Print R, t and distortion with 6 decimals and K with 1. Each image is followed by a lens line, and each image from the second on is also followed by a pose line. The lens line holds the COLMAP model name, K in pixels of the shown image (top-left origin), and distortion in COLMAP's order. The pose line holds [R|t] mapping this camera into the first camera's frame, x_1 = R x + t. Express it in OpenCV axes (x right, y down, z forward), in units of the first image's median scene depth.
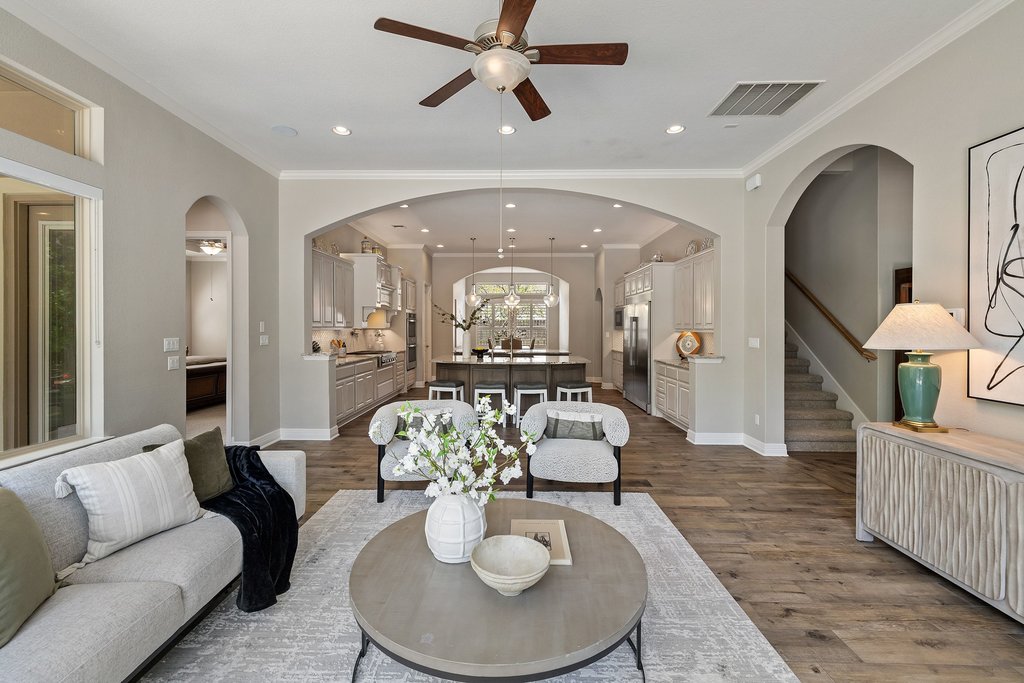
lens RADIAL K [[435.9, 0, 509.2], [0, 435.9, 332.2], [0, 0, 1]] dist [0.018989, 0.000084]
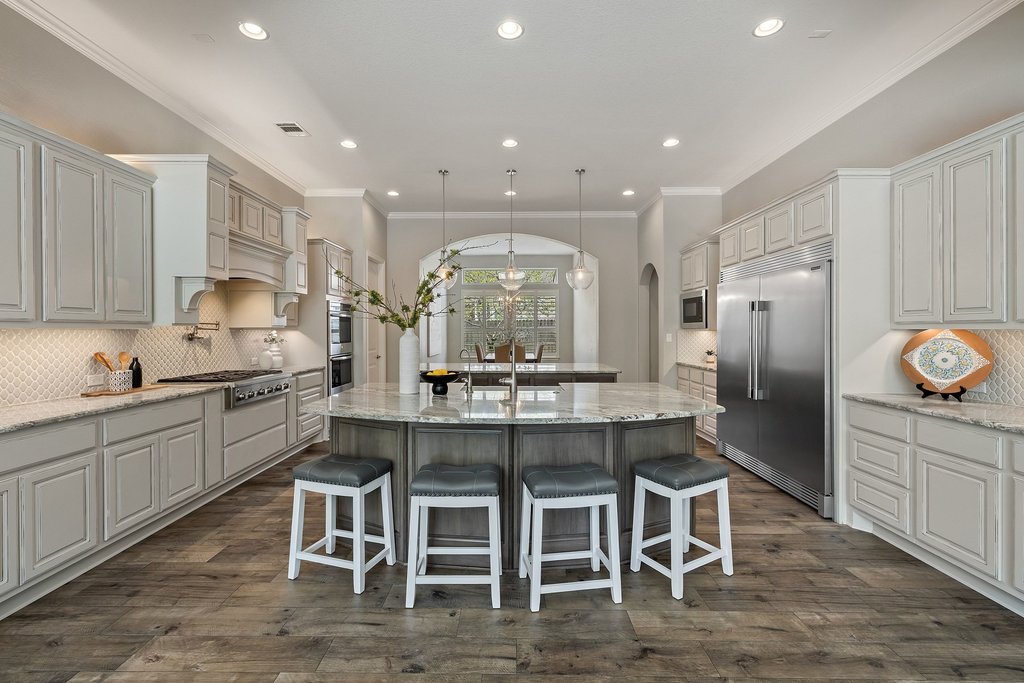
lens RADIAL K [[435.9, 0, 511.2], [0, 435.9, 337.9], [0, 0, 1]] dist [0.018989, 0.000084]
pose [[0.999898, -0.004537, 0.013550, -0.002659], [0.004466, 0.999976, 0.005256, 0.002926], [-0.013574, -0.005195, 0.999894, 0.563504]]
